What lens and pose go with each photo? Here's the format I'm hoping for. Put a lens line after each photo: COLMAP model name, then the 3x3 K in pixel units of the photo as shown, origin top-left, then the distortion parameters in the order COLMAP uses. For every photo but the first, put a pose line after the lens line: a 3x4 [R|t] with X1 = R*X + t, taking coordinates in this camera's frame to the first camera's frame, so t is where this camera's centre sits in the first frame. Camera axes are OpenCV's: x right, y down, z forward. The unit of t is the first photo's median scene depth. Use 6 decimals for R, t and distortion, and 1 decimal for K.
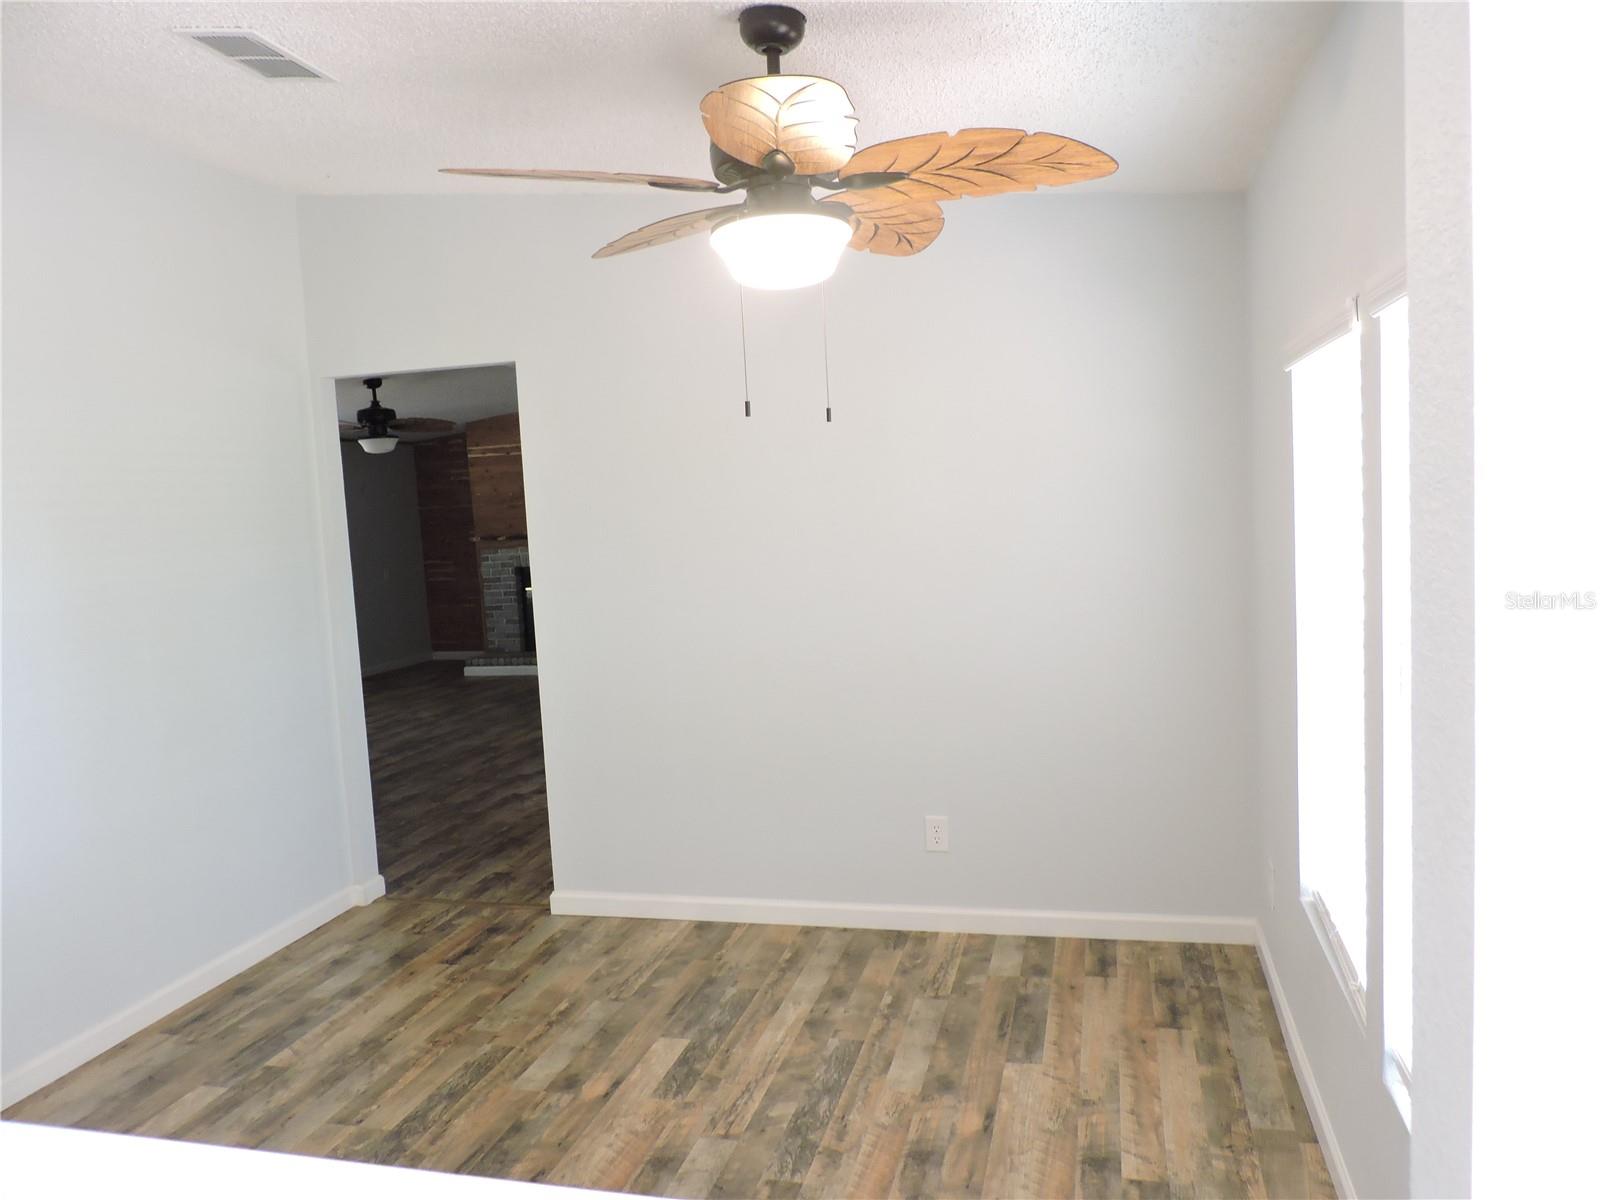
lens RADIAL K [[1142.1, 0, 803.0], [0, 1142.1, 602.1], [0, 0, 1]] dist [-0.009774, -0.021843]
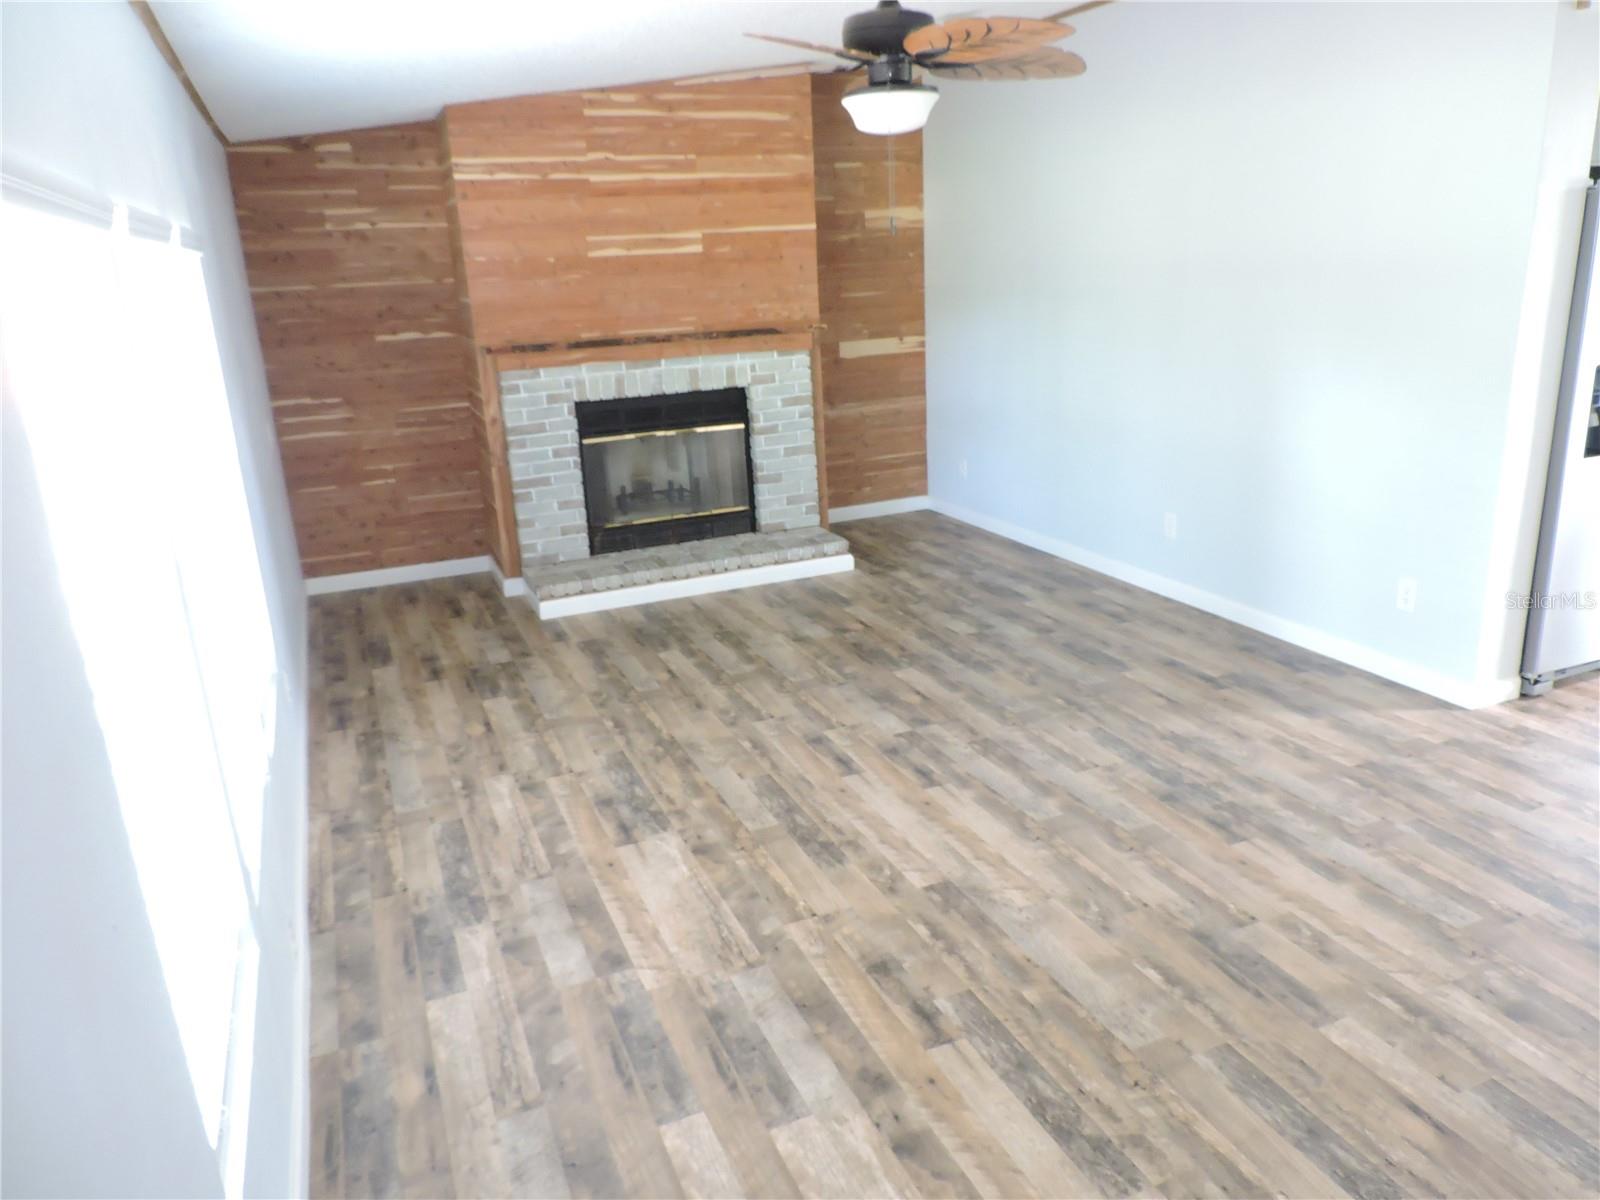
lens RADIAL K [[1142.1, 0, 801.9], [0, 1142.1, 603.4], [0, 0, 1]] dist [-0.009774, -0.021843]
pose [[0.797129, -0.148958, 0.585146, -0.488089], [0.056080, 0.983168, 0.173885, -0.024742], [-0.601199, -0.105794, 0.792065, 0.504948]]
